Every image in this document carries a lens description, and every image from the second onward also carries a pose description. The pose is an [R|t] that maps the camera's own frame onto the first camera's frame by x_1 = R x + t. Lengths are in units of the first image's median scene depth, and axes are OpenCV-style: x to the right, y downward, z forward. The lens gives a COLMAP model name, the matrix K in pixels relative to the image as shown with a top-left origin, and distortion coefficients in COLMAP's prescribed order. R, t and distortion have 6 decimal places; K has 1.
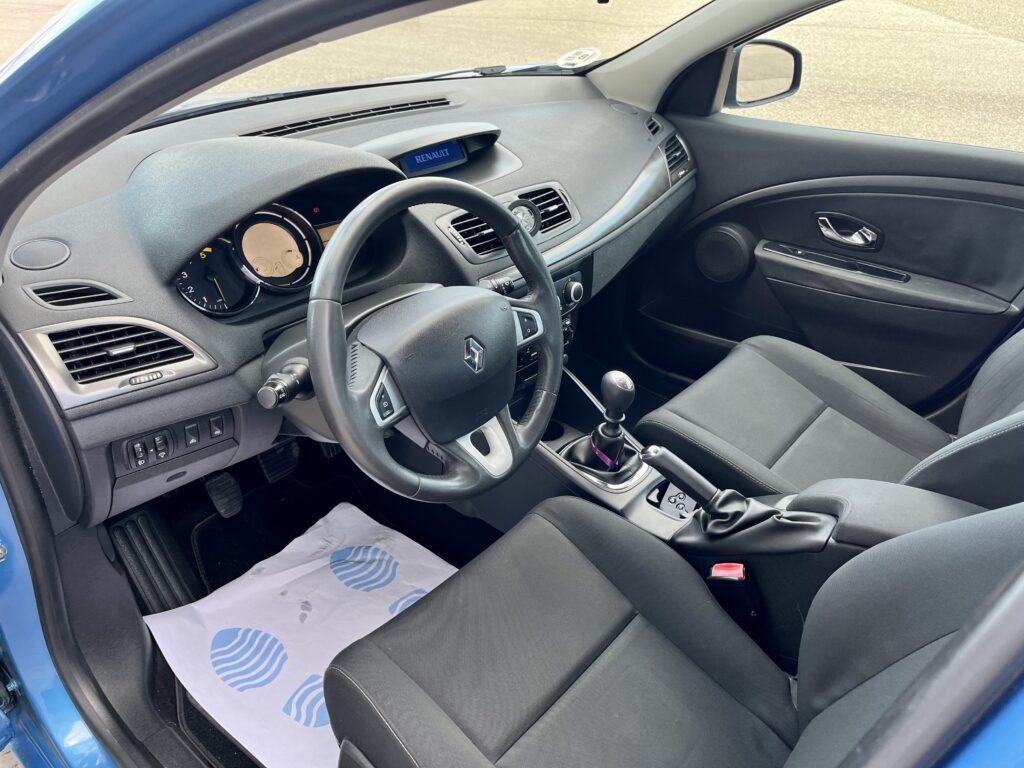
lens RADIAL K [[781.7, 0, 506.5], [0, 781.7, 391.2], [0, 0, 1]] dist [0.054050, -0.073339]
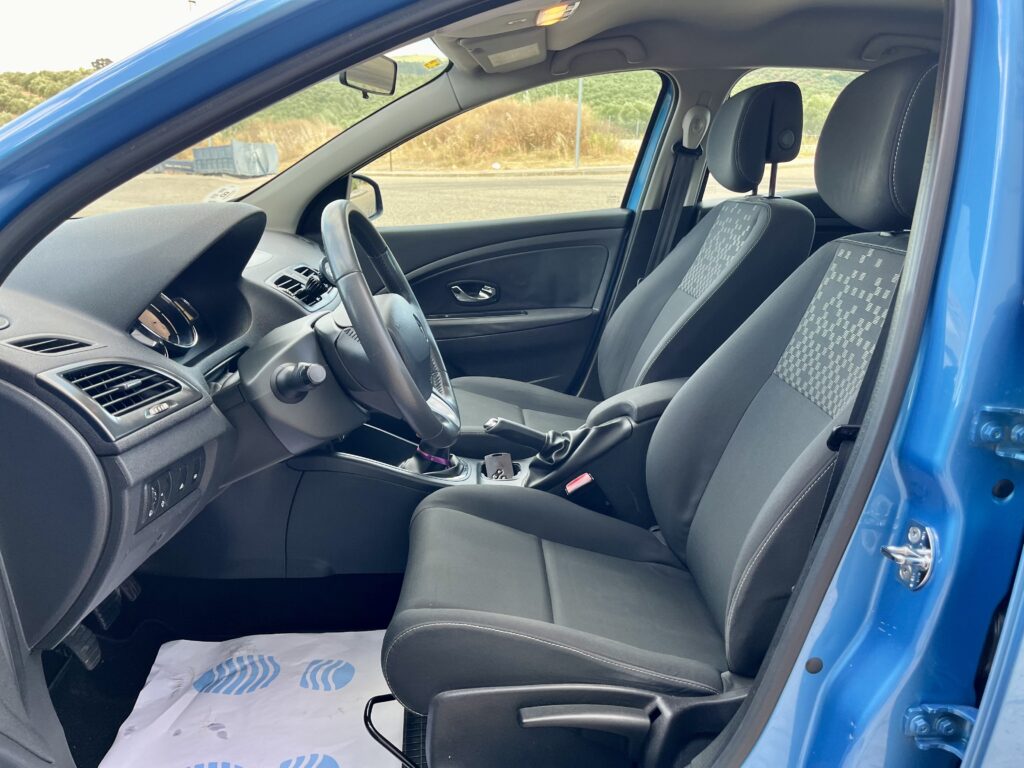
lens RADIAL K [[781.7, 0, 516.8], [0, 781.7, 390.7], [0, 0, 1]] dist [0.054050, -0.073339]
pose [[0.729172, -0.226384, 0.645801, -0.504445], [0.387159, 0.914620, -0.116522, 0.163907], [-0.564284, 0.334992, 0.754562, 0.006660]]
